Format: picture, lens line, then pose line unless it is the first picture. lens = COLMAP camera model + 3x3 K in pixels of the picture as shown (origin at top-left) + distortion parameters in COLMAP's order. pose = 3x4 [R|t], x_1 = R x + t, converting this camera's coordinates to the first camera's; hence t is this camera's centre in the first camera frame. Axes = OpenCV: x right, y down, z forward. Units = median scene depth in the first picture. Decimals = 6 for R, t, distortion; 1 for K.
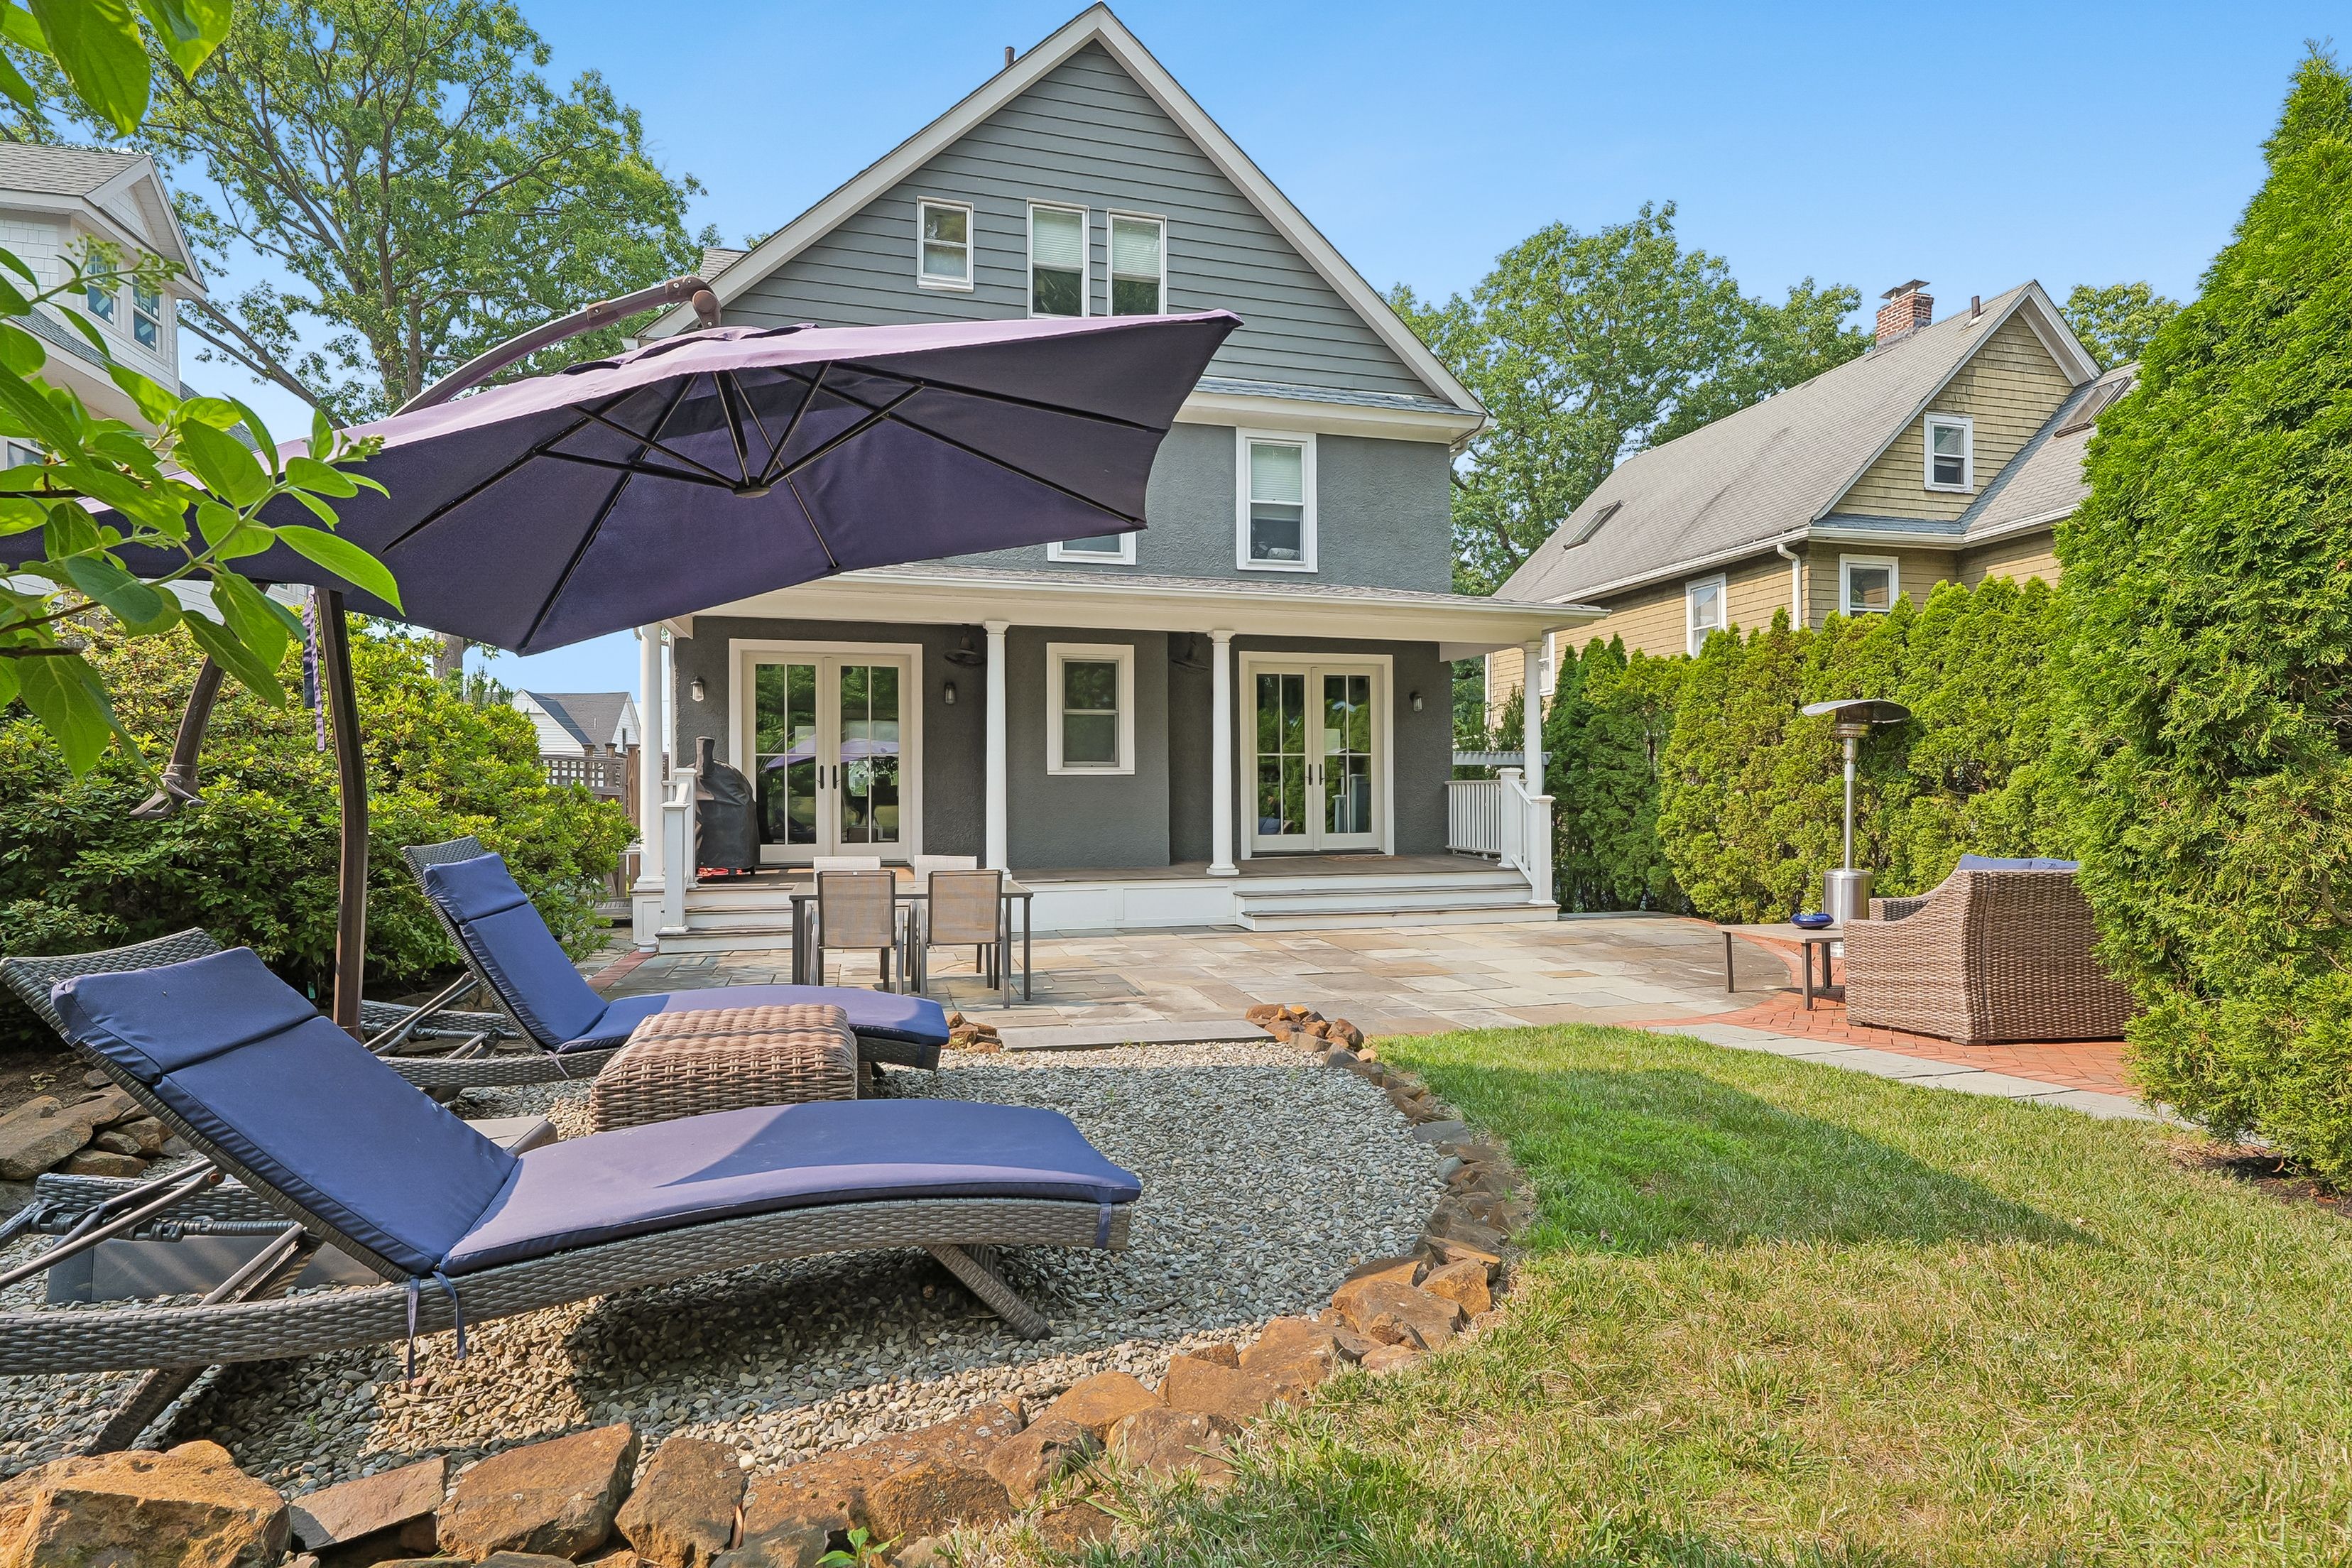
lens RADIAL K [[1188.6, 0, 1243.3], [0, 1188.6, 790.1], [0, 0, 1]] dist [0.013623, -0.000313]
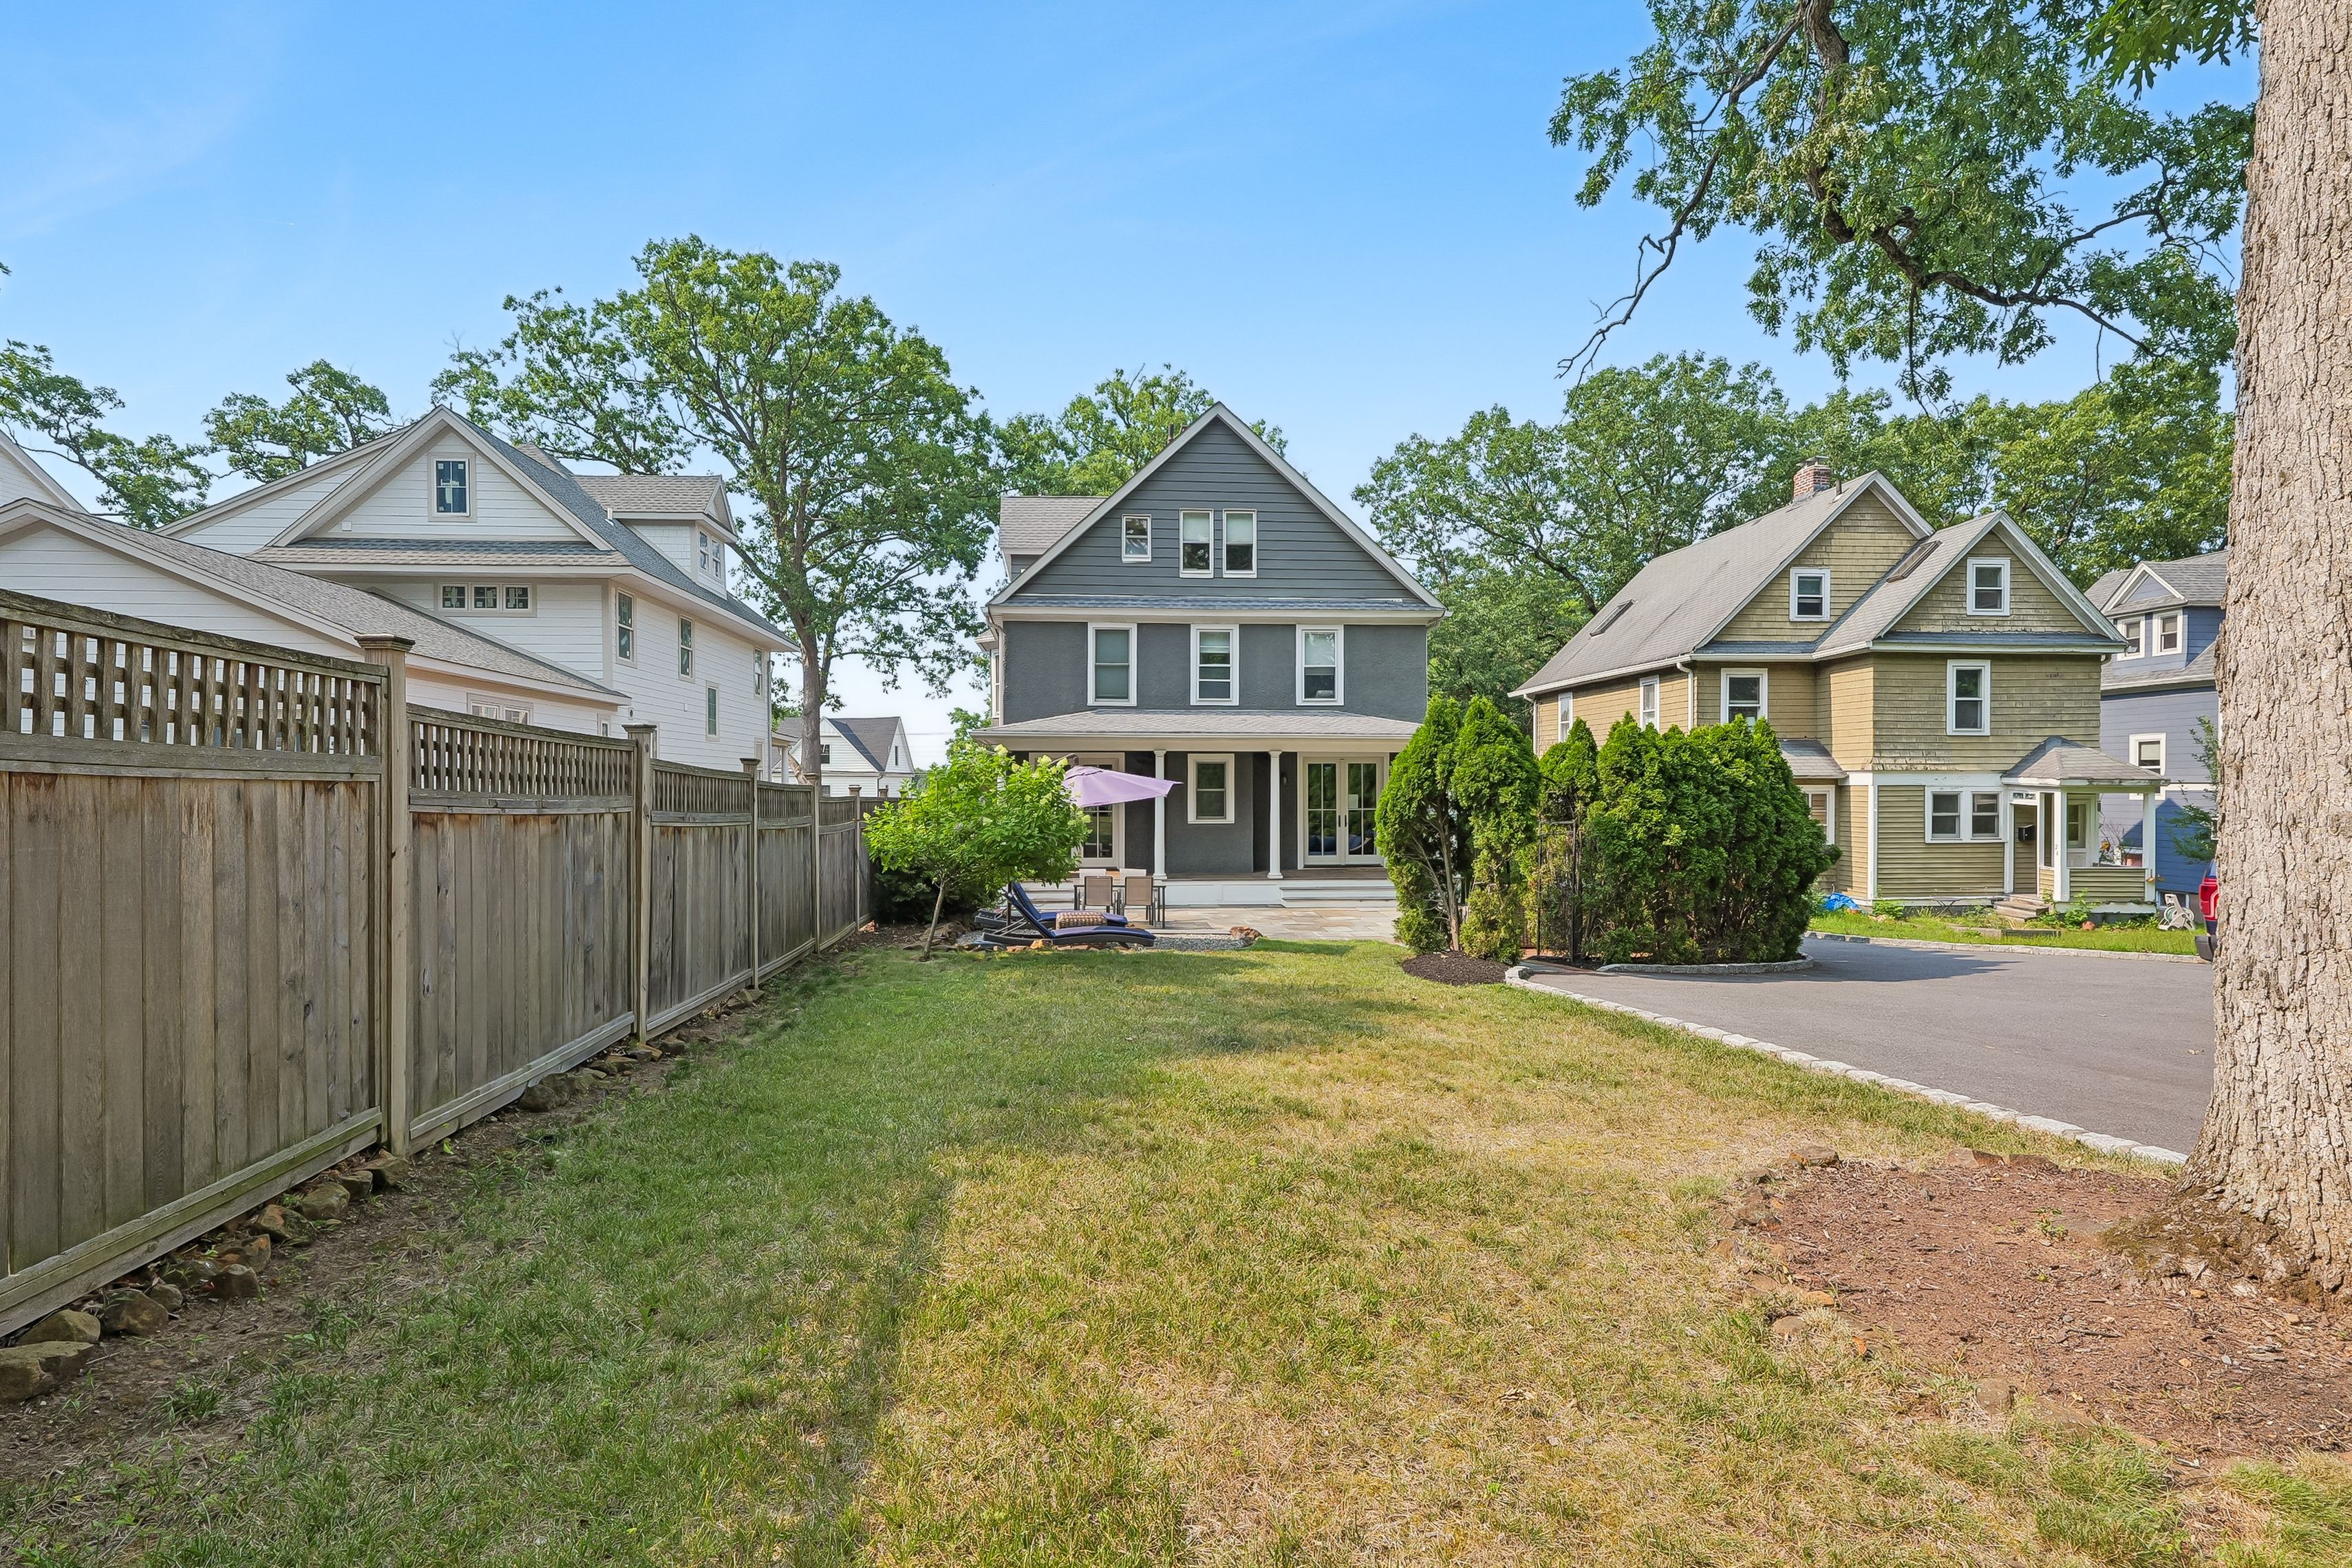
lens RADIAL K [[1188.5, 0, 1173.7], [0, 1188.5, 786.1], [0, 0, 1]] dist [0.013623, -0.000313]
pose [[0.974120, -0.000837, -0.226032, 0.212741], [0.001104, 0.999999, 0.001056, -0.066319], [0.226031, -0.001278, 0.974119, -0.748759]]
